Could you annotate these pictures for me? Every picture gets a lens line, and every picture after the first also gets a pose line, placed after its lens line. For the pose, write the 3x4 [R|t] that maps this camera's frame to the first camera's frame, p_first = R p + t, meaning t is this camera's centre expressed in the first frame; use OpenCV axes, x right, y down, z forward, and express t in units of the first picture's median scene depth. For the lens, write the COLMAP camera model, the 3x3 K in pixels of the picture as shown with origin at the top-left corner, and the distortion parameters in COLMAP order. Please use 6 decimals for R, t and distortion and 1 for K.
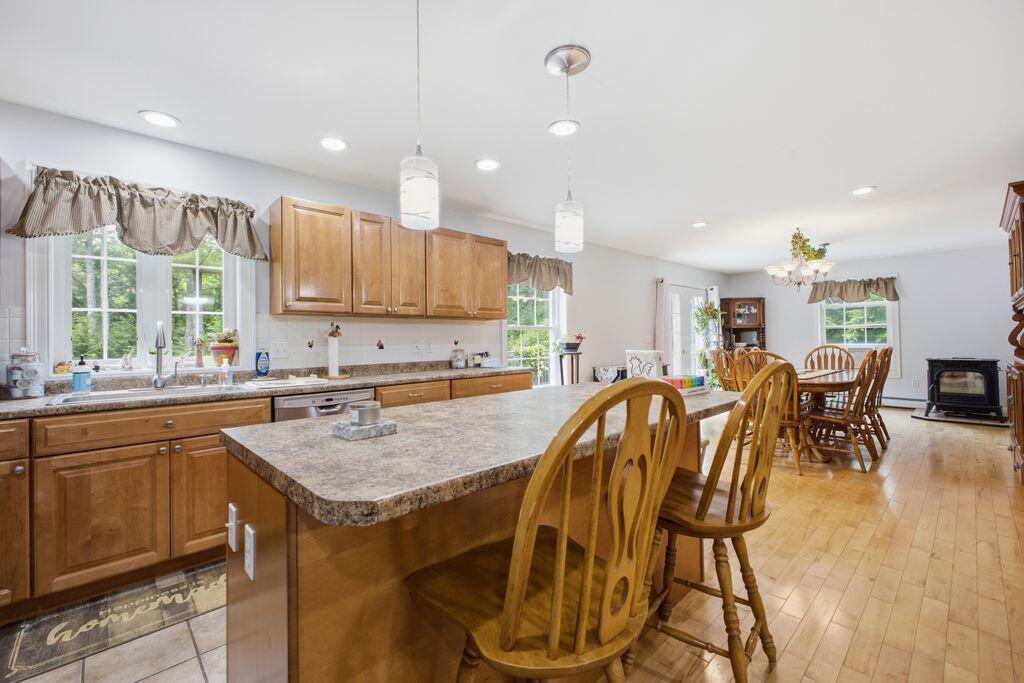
lens RADIAL K [[429.5, 0, 511.9], [0, 429.5, 334.1], [0, 0, 1]] dist [0.002853, 0.000100]
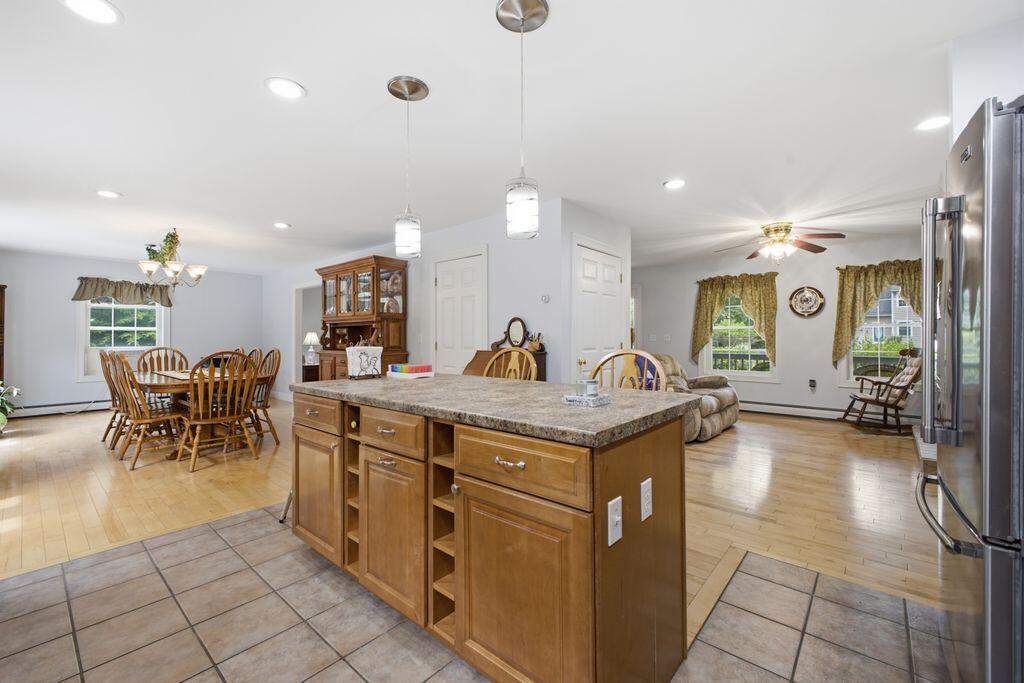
lens RADIAL K [[424.7, 0, 511.0], [0, 424.7, 338.9], [0, 0, 1]] dist [0.009370, 0.000035]
pose [[-0.097001, 0.010779, 0.995226, -0.342236], [-0.009836, 0.999882, -0.011788, 0.010387], [-0.995236, -0.010932, -0.096884, 0.283095]]
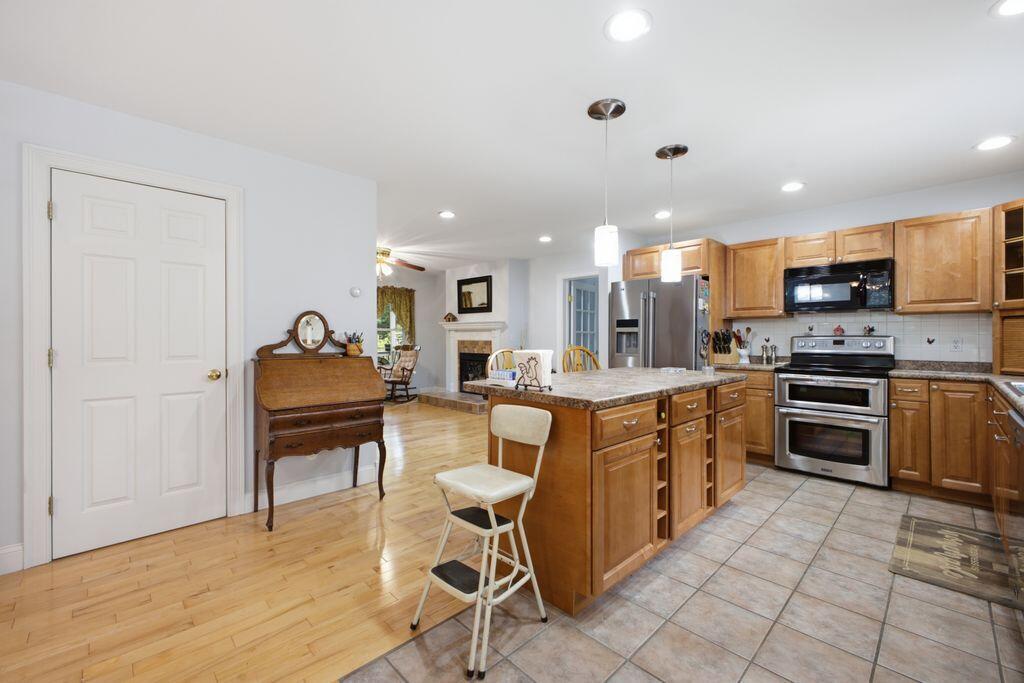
lens RADIAL K [[424.7, 0, 511.0], [0, 424.7, 338.9], [0, 0, 1]] dist [0.009370, 0.000035]
pose [[-0.999844, 0.012130, -0.012860, 0.146714], [0.012253, 0.999879, -0.009575, 0.008569], [0.012743, -0.009732, -0.999871, 0.757827]]
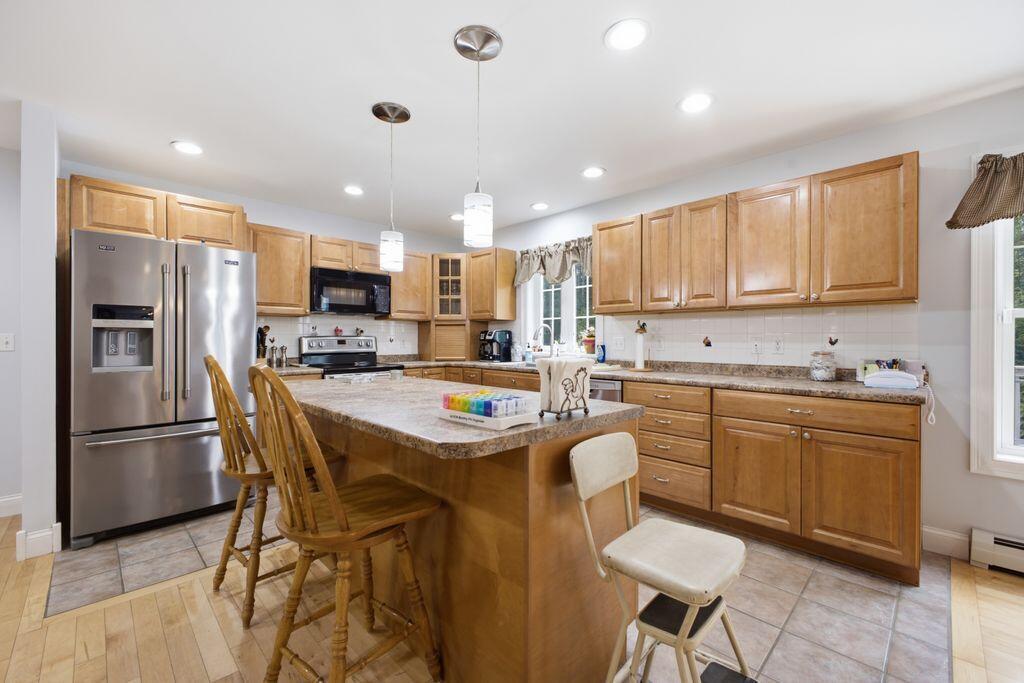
lens RADIAL K [[424.7, 0, 511.0], [0, 424.7, 338.9], [0, 0, 1]] dist [0.009370, 0.000035]
pose [[0.021609, 0.015844, -0.999641, 0.371889], [0.011614, 0.999803, 0.016097, -0.000526], [0.999699, -0.011958, 0.021420, 0.356941]]
